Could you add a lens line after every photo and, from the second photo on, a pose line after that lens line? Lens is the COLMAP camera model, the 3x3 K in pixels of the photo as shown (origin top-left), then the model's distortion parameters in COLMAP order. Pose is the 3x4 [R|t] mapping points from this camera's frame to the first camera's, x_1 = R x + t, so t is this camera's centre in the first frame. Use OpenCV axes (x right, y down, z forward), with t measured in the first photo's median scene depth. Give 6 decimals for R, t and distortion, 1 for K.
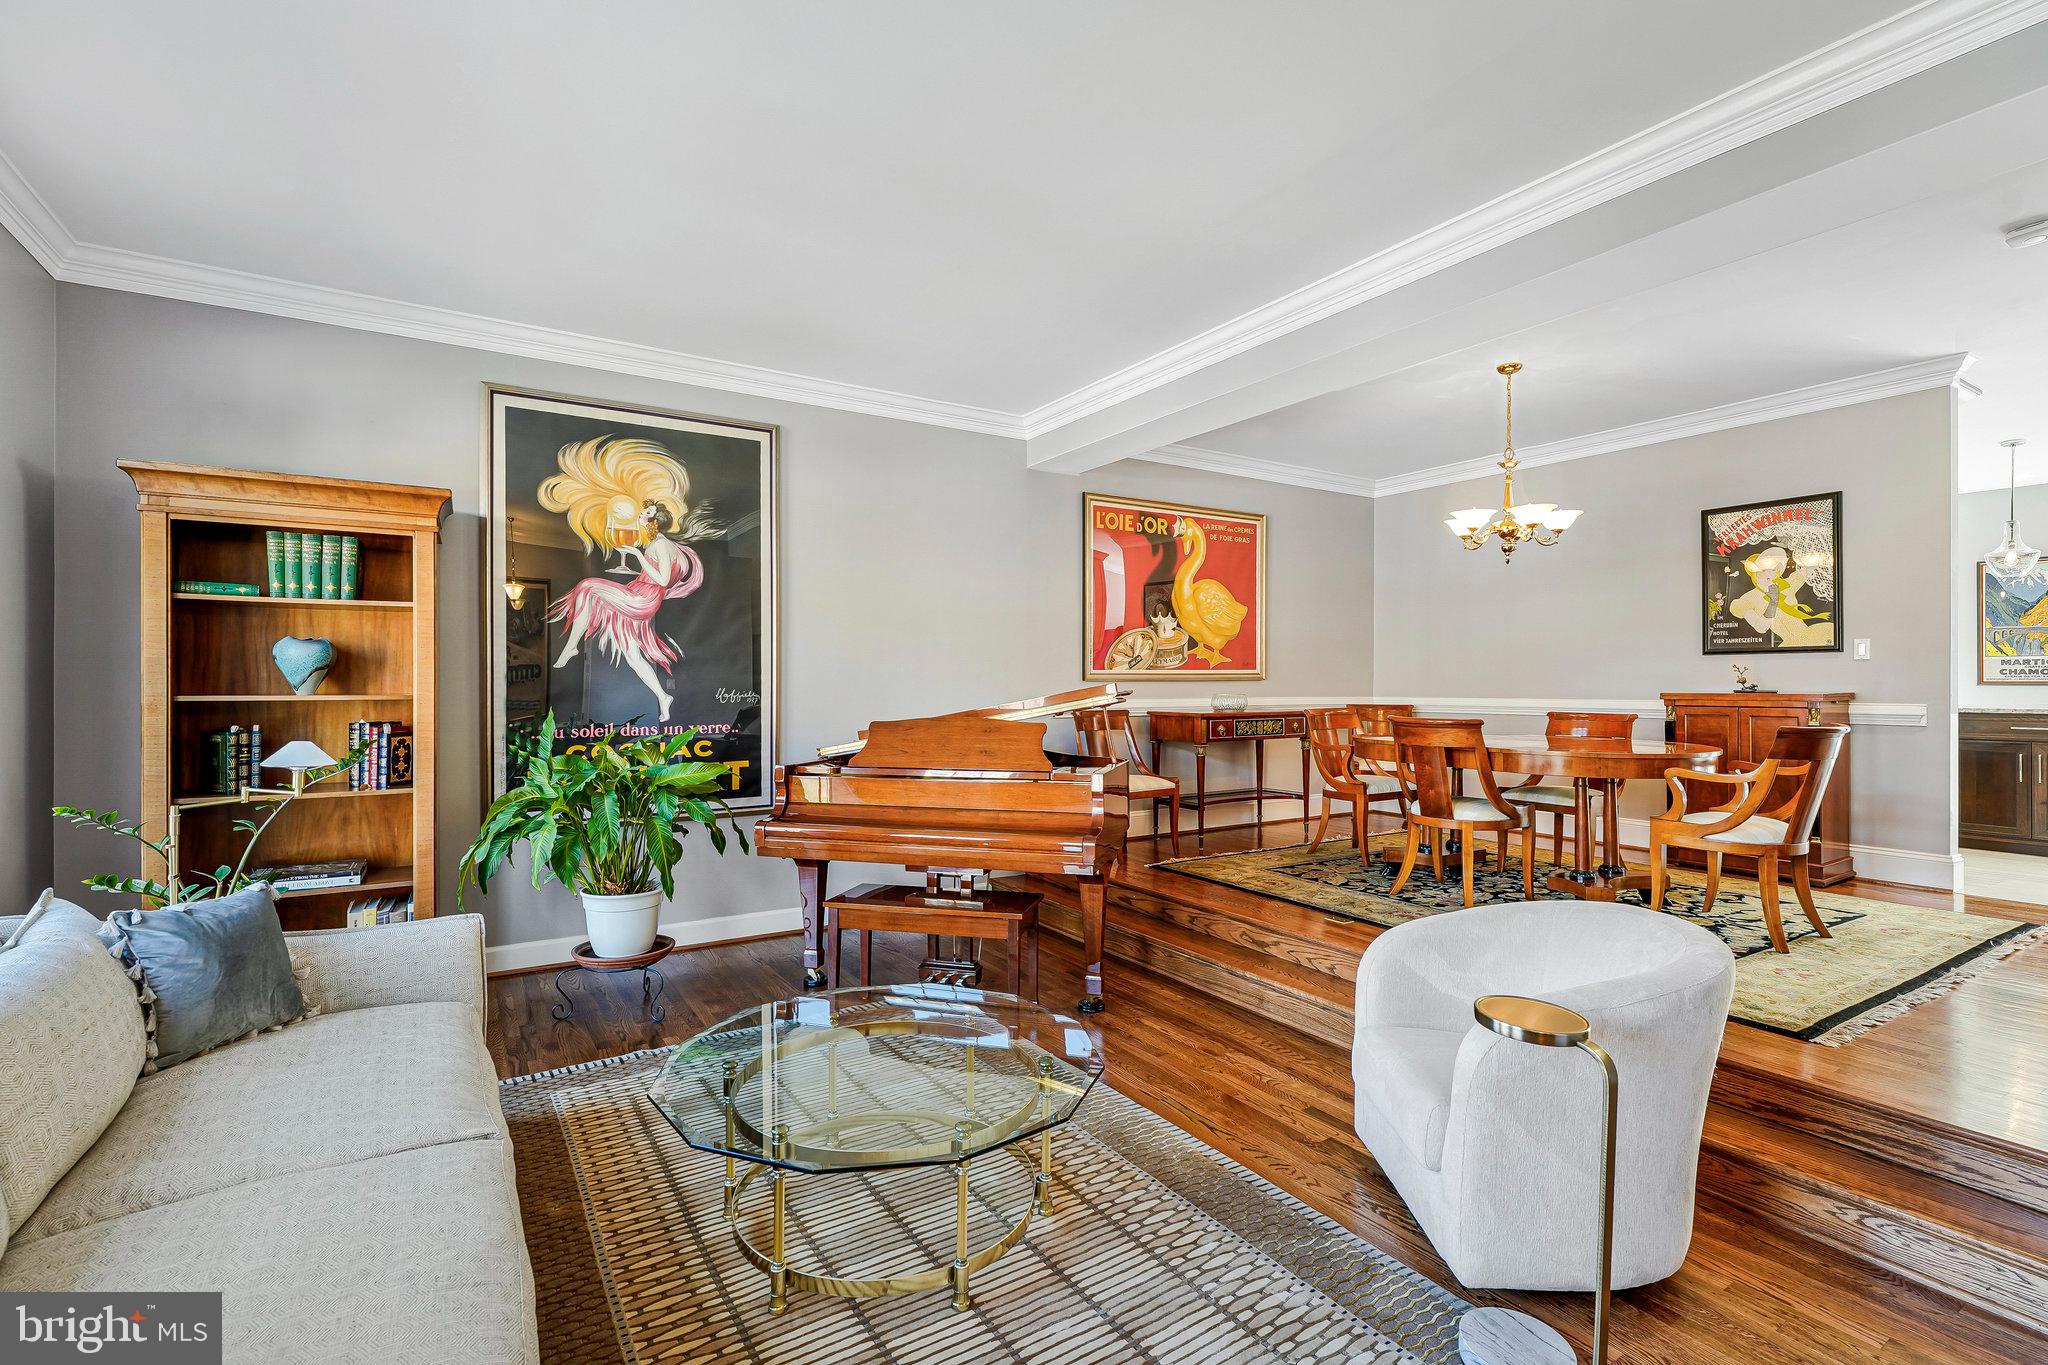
lens RADIAL K [[939.0, 0, 1027.4], [0, 939.0, 675.8], [0, 0, 1]] dist [-0.001882, 0.000564]
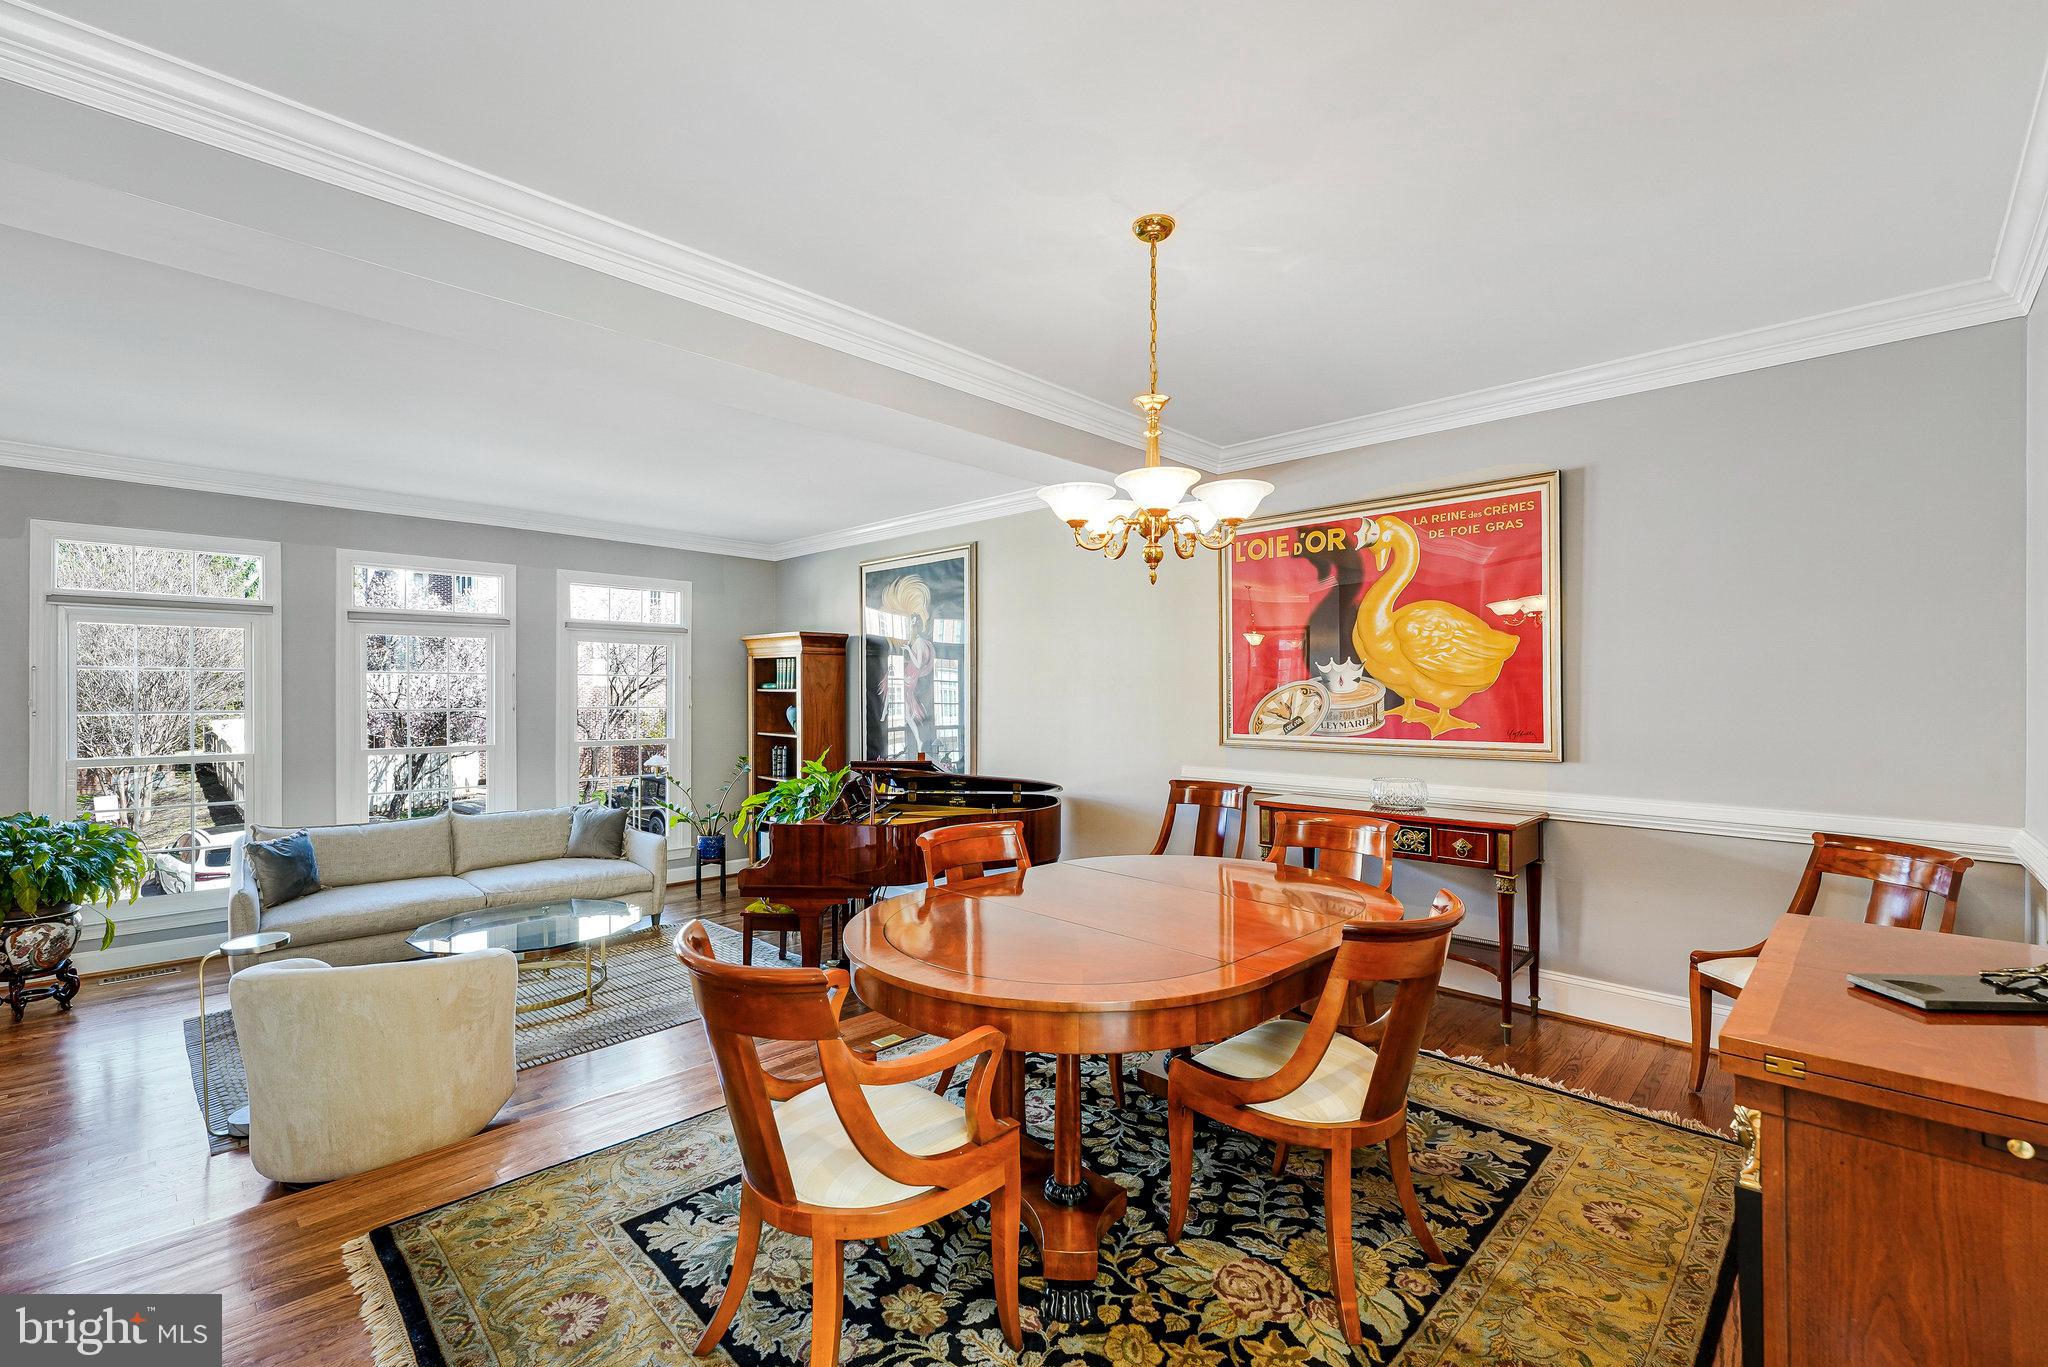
lens RADIAL K [[887.4, 0, 1019.2], [0, 887.4, 694.6], [0, 0, 1]] dist [0.000999, 0.000197]
pose [[0.218515, 0.002782, -0.975830, 1.013576], [0.001839, 0.999993, 0.003262, -0.055657], [0.975832, -0.002507, 0.218508, 0.816868]]
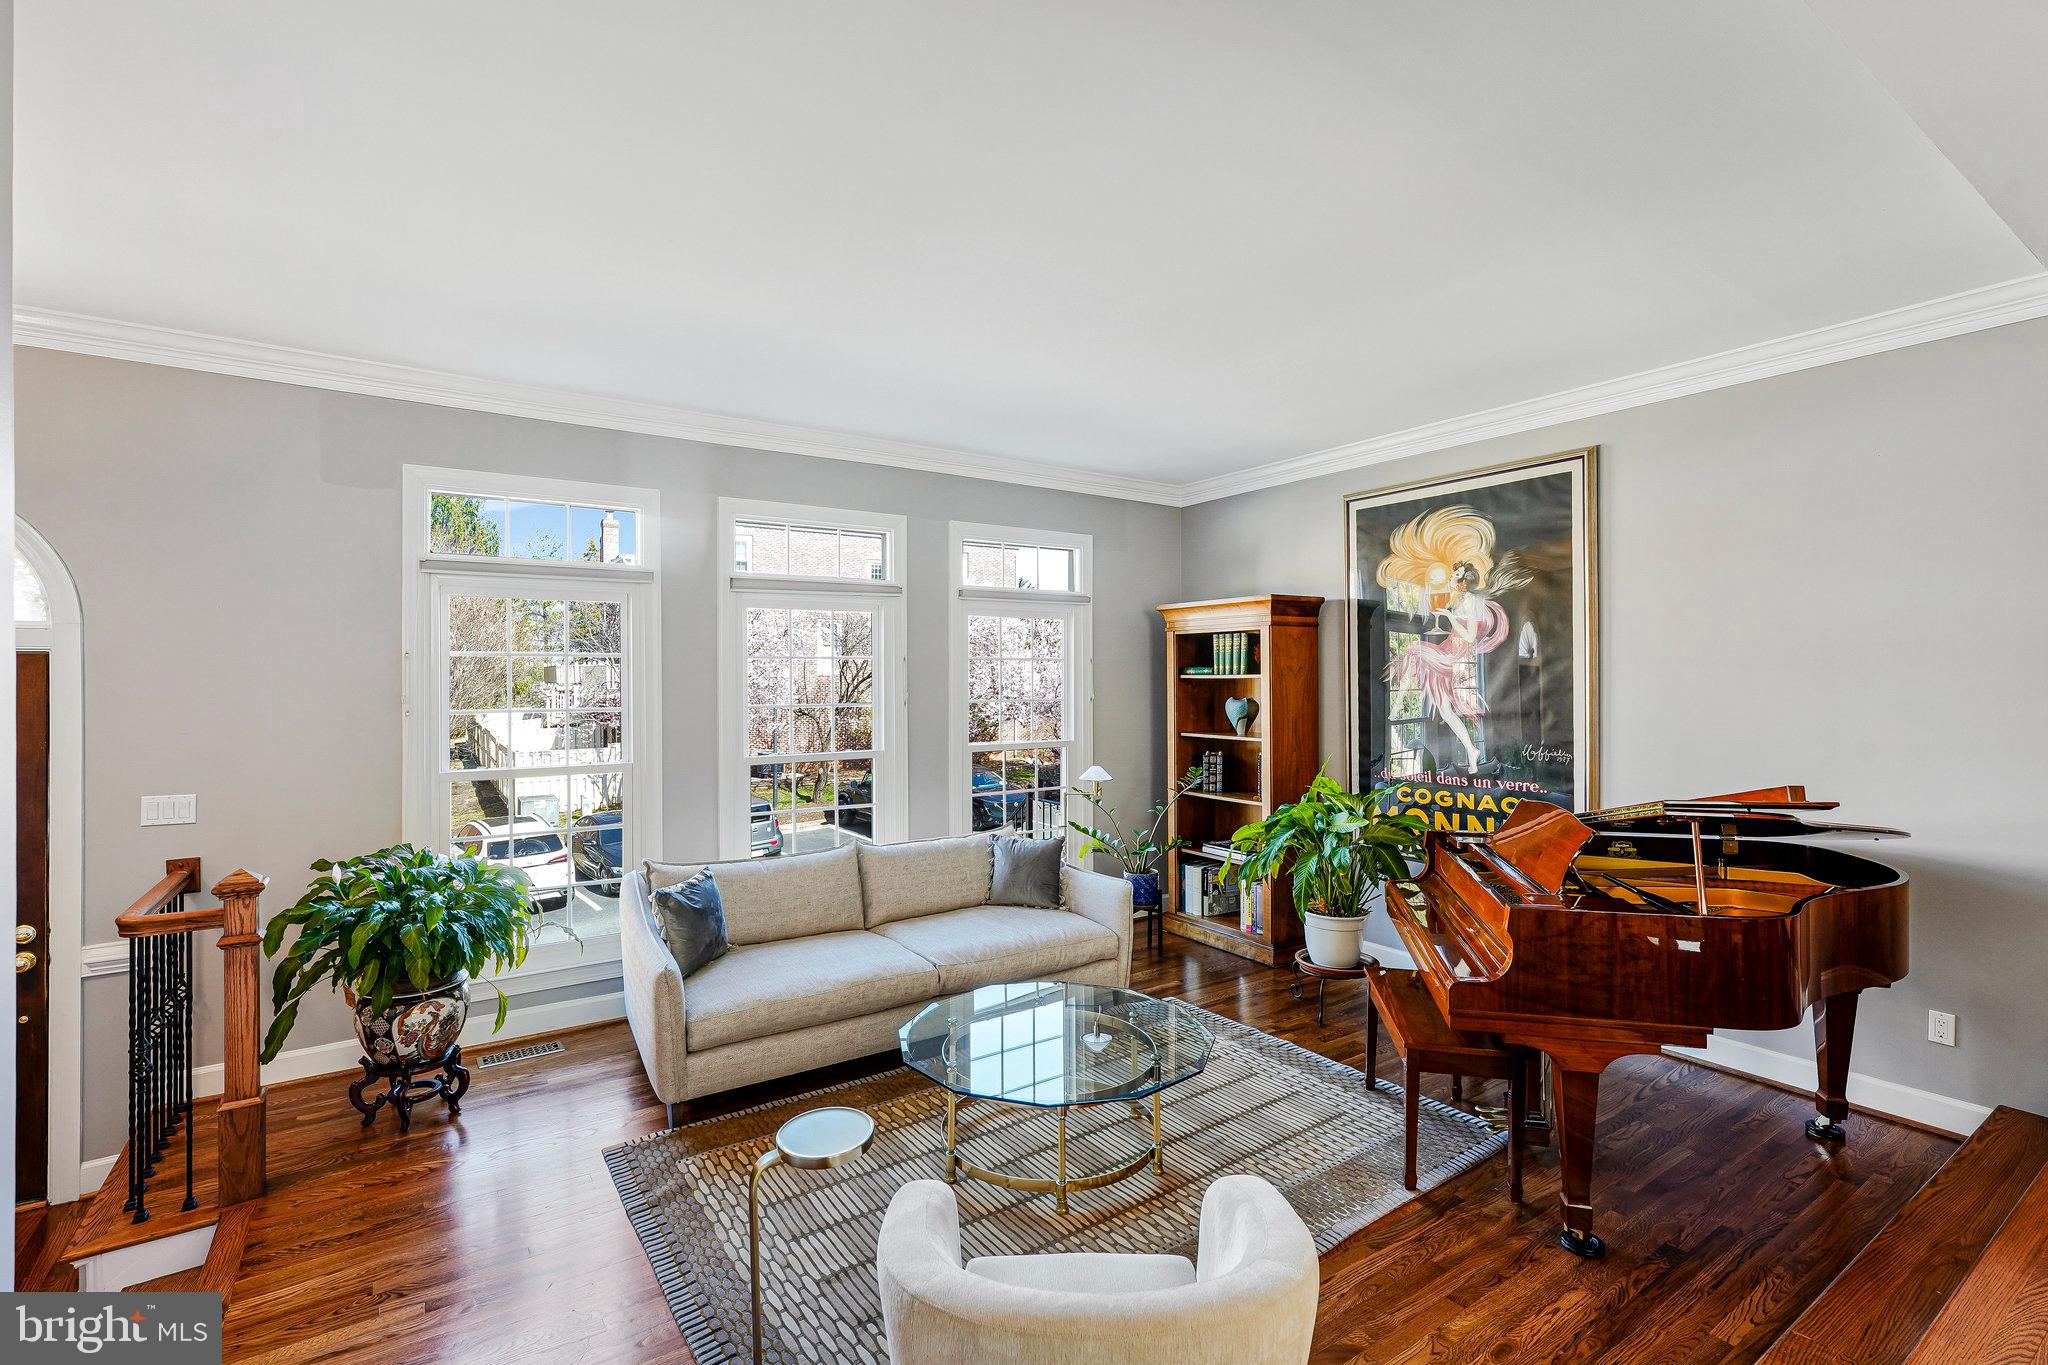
lens RADIAL K [[939.0, 0, 1017.1], [0, 939.0, 679.5], [0, 0, 1]] dist [-0.001882, 0.000564]
pose [[0.015881, -0.000961, -0.999873, 0.616571], [0.009217, 0.999957, -0.000814, -0.056547], [0.999831, -0.009203, 0.015889, 0.467152]]
